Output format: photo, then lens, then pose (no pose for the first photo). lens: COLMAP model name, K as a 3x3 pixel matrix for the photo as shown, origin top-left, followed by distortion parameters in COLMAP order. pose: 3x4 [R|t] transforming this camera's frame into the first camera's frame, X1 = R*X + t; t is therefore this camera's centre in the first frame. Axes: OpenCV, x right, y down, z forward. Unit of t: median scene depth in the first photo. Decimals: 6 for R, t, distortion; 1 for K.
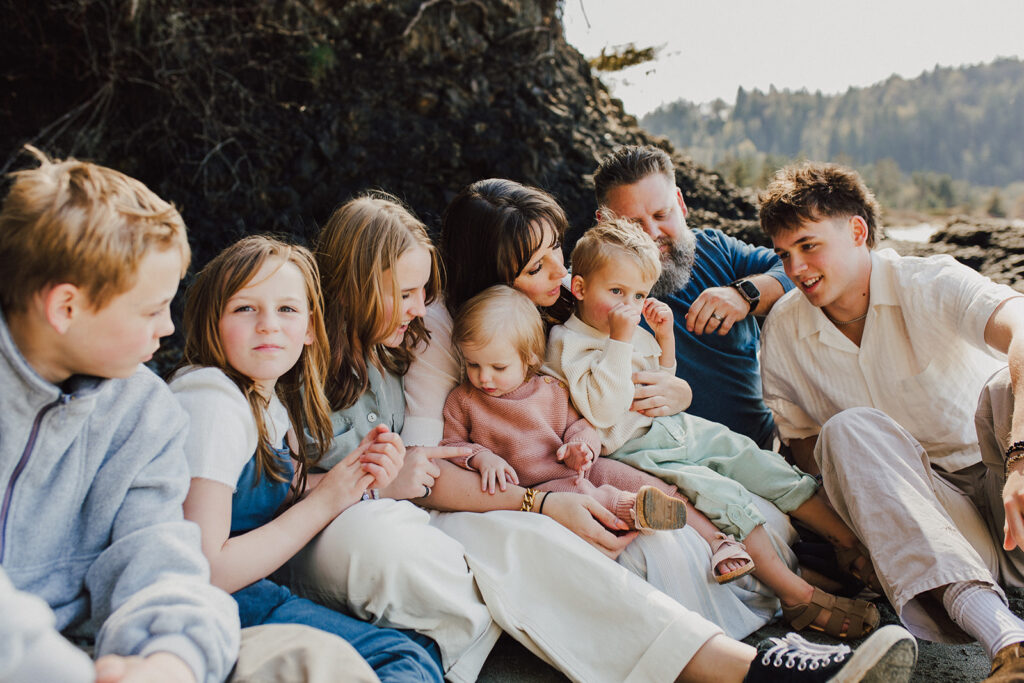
lens RADIAL K [[969.3, 0, 509.3], [0, 969.3, 340.5], [0, 0, 1]] dist [0.008957, 0.000000]
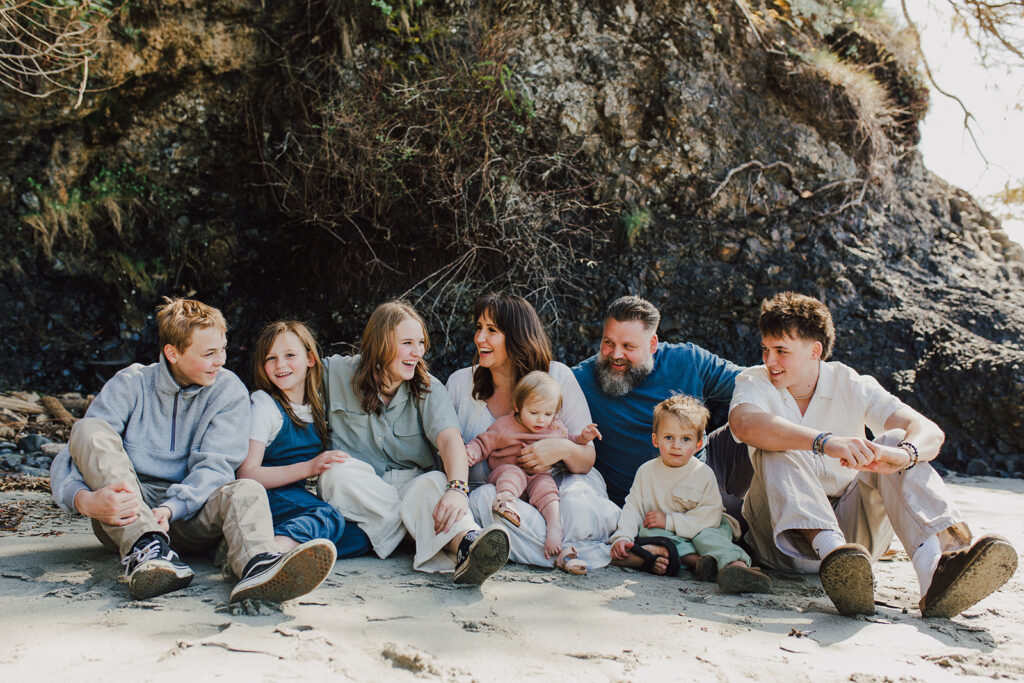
lens RADIAL K [[969.3, 0, 505.7], [0, 969.3, 345.9], [0, 0, 1]] dist [0.008957, 0.000000]
pose [[0.886818, 0.003672, -0.462104, 0.221567], [-0.067460, 0.990285, -0.121593, 0.031402], [0.457168, 0.139005, 0.878450, -0.147909]]
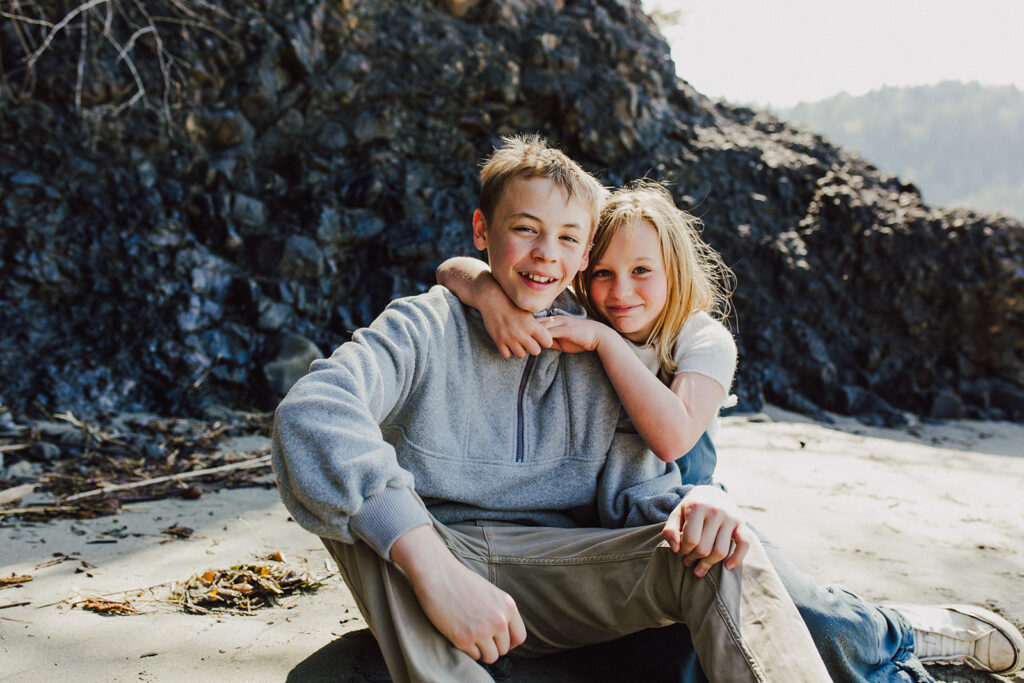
lens RADIAL K [[969.3, 0, 514.9], [0, 969.3, 344.2], [0, 0, 1]] dist [0.008957, 0.000000]
pose [[0.997494, 0.033105, 0.062530, -0.084677], [-0.033348, 0.999440, 0.002853, -0.025039], [-0.062400, -0.004931, 0.998039, 0.374148]]
